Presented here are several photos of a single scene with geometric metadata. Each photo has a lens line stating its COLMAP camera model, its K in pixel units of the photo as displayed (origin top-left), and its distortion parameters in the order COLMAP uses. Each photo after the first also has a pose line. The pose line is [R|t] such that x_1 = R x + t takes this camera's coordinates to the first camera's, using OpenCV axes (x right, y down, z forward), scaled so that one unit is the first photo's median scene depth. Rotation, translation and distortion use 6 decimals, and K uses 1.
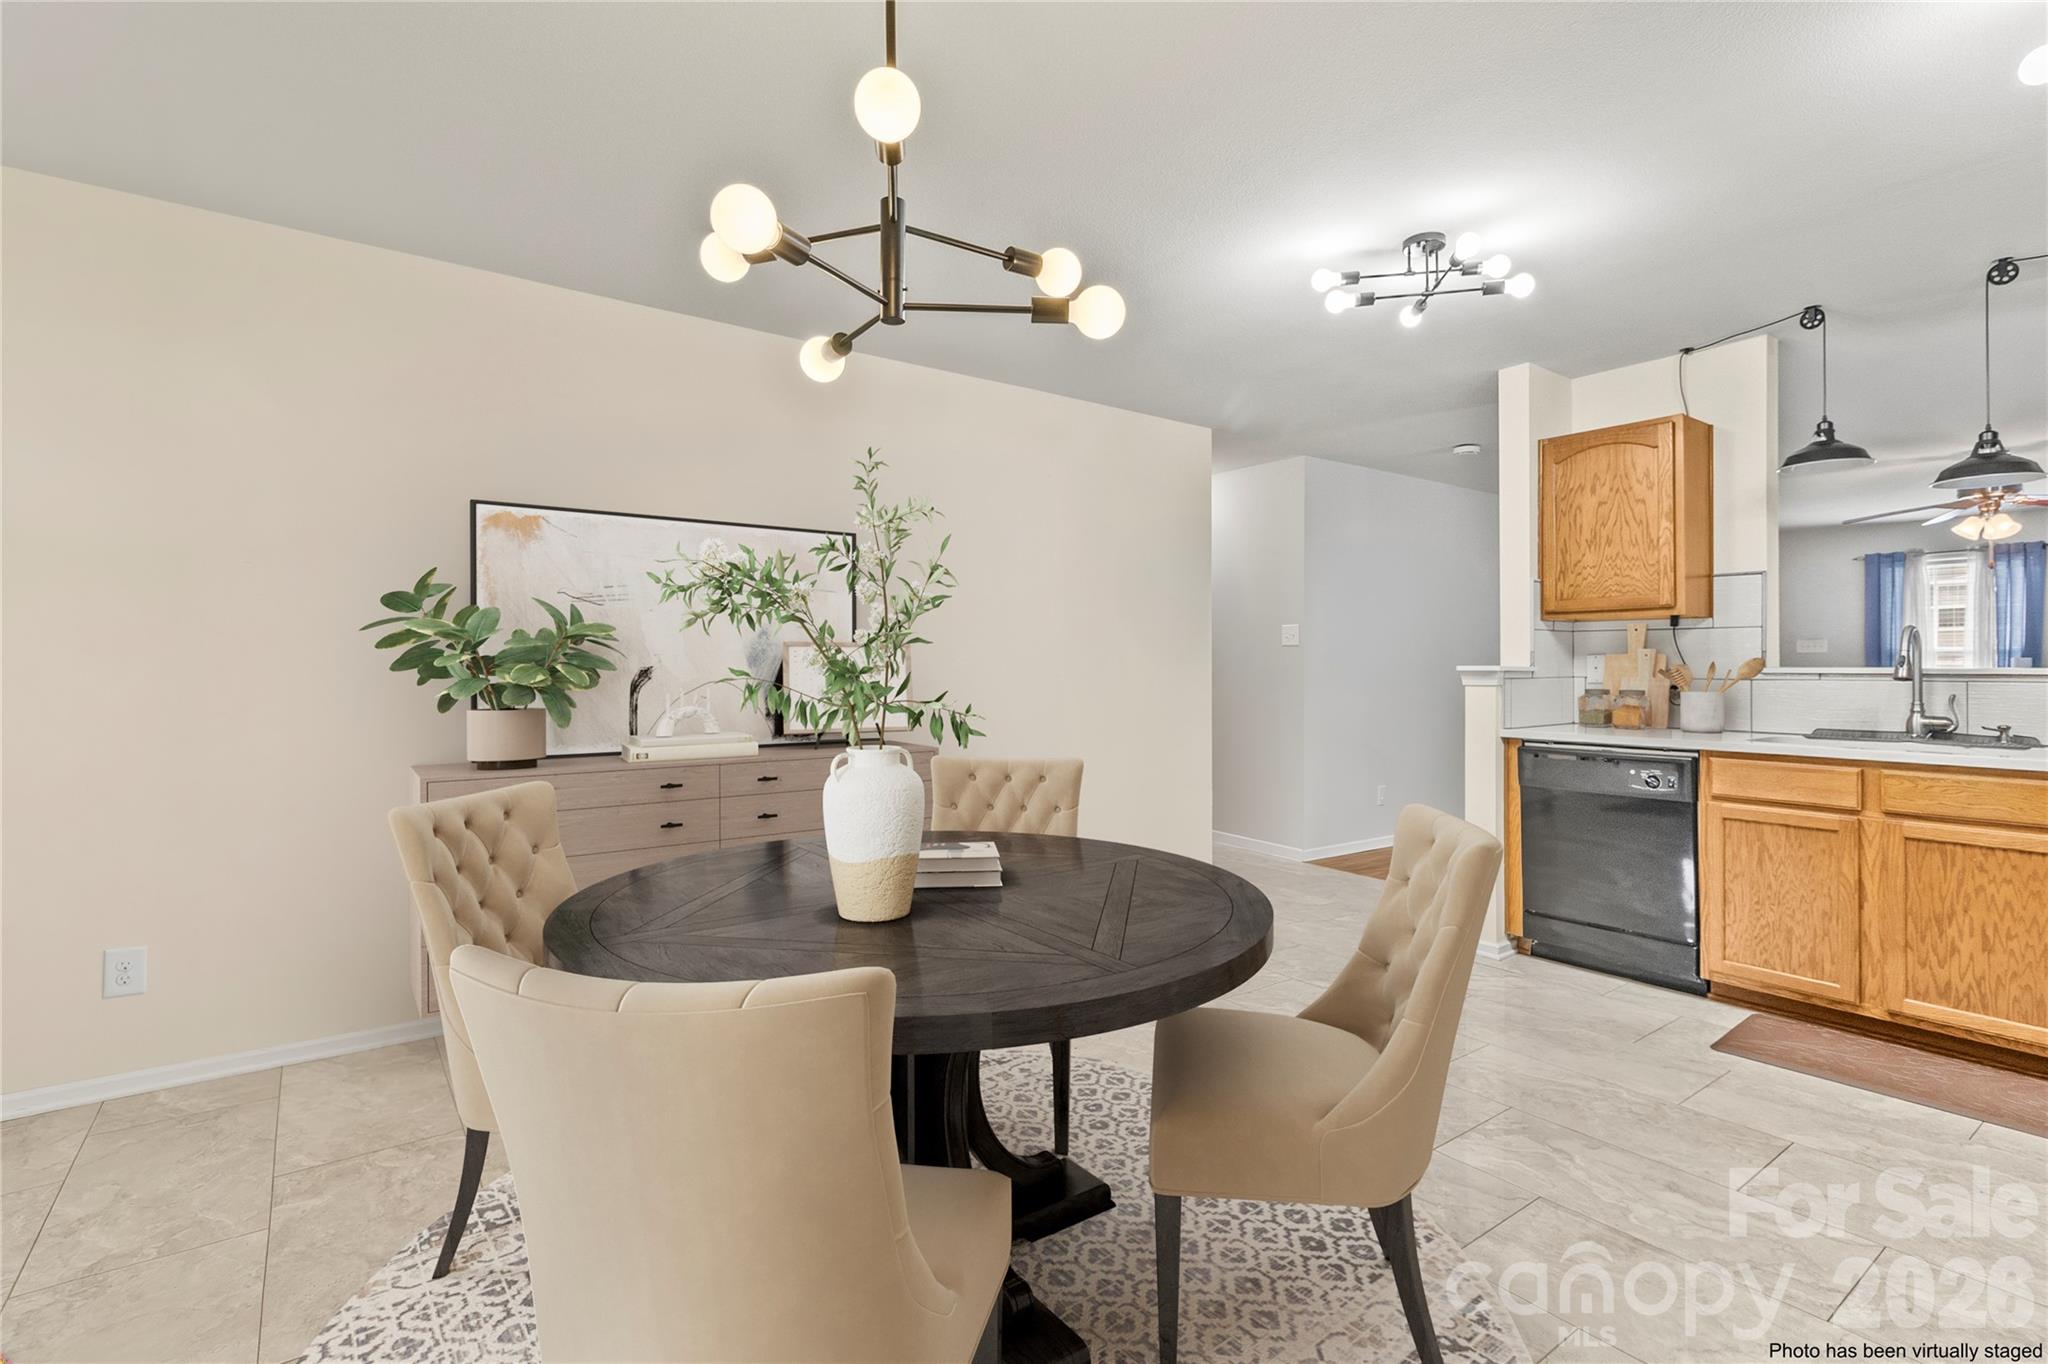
lens RADIAL K [[978.1, 0, 1017.4], [0, 978.1, 658.7], [0, 0, 1]] dist [0.006291, -0.000070]
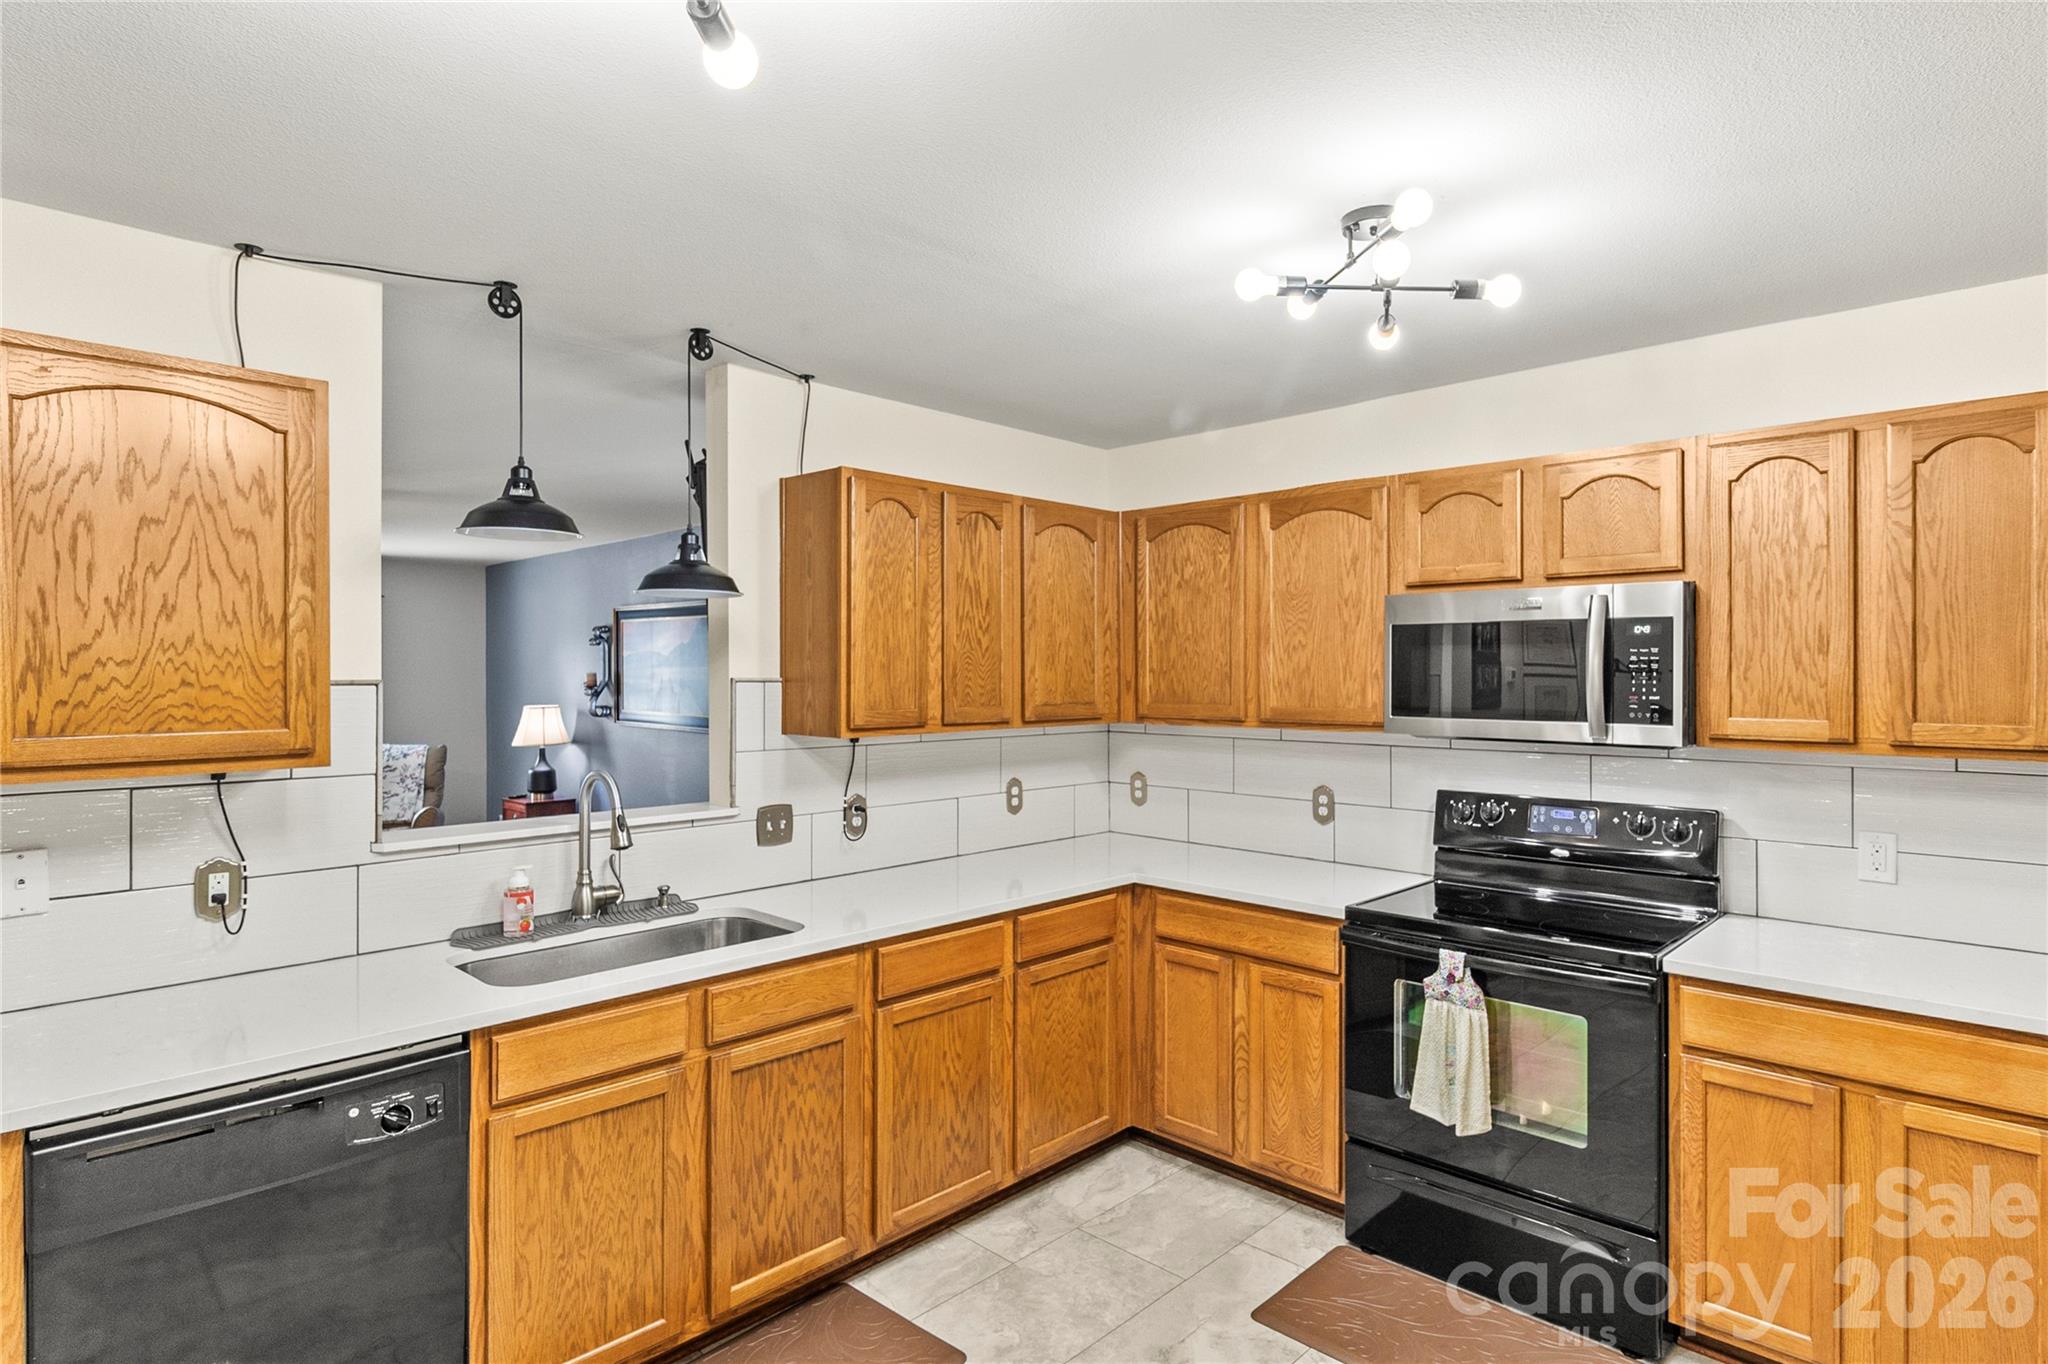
lens RADIAL K [[1085.0, 0, 1043.8], [0, 1085.0, 670.6], [0, 0, 1]] dist [0.001649, -0.000492]
pose [[-0.186435, -0.001234, 0.982466, 0.041243], [-0.007990, 0.999968, -0.000260, -0.106561], [-0.982435, -0.007898, -0.186439, 0.786982]]
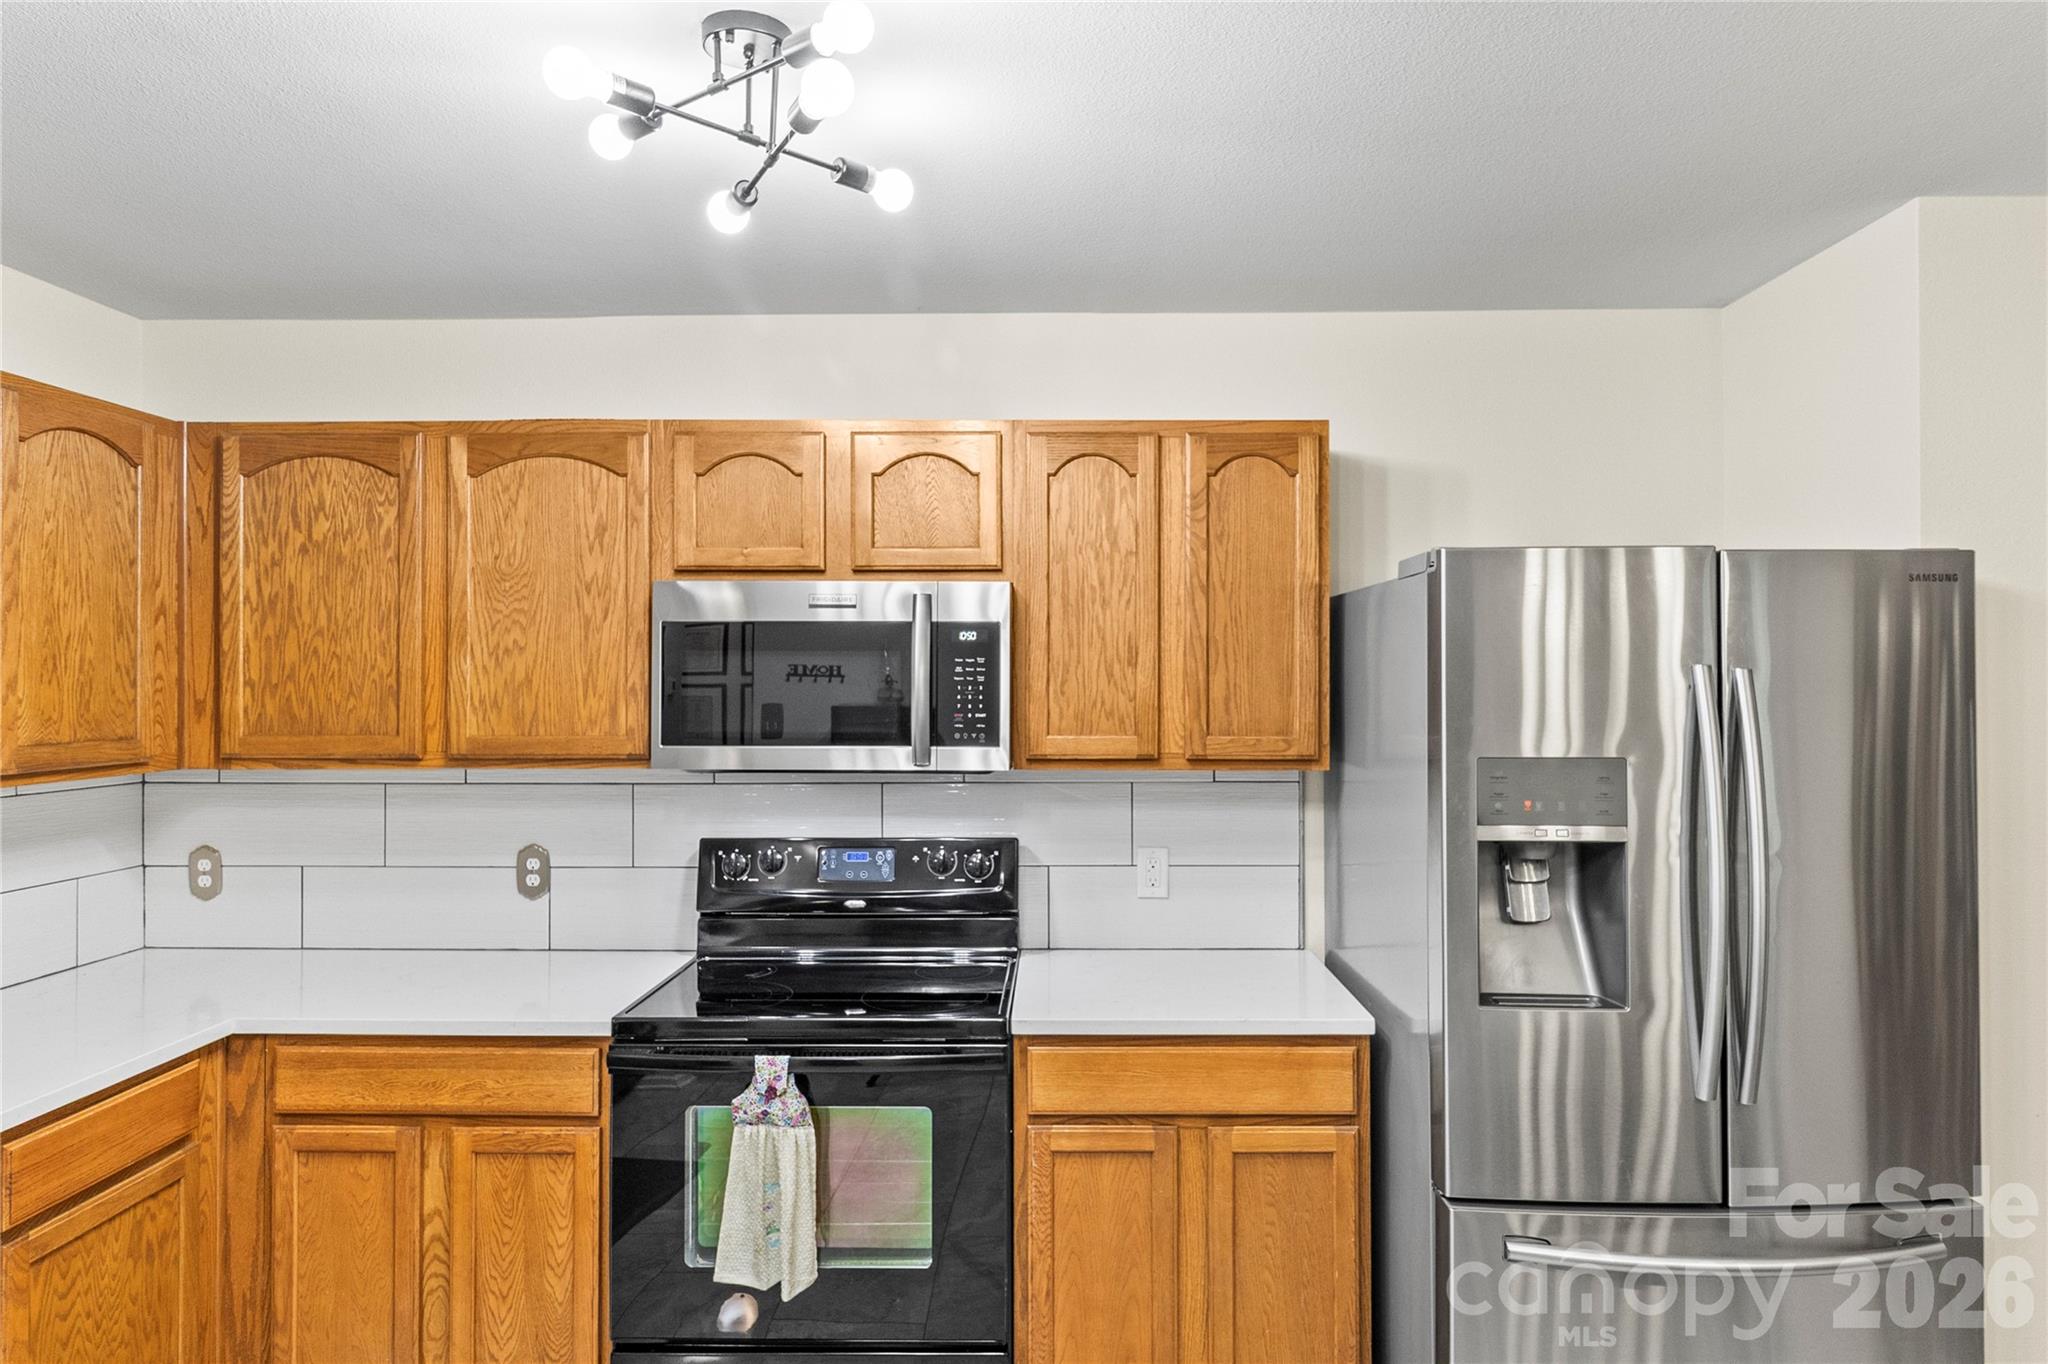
lens RADIAL K [[1263.2, 0, 1042.9], [0, 1263.2, 668.8], [0, 0, 1]] dist [0.001015, -0.000304]
pose [[-0.803989, 0.002953, 0.594637, 0.223894], [-0.006262, 0.999890, -0.013432, -0.109331], [-0.594612, -0.014522, -0.803882, 0.817811]]
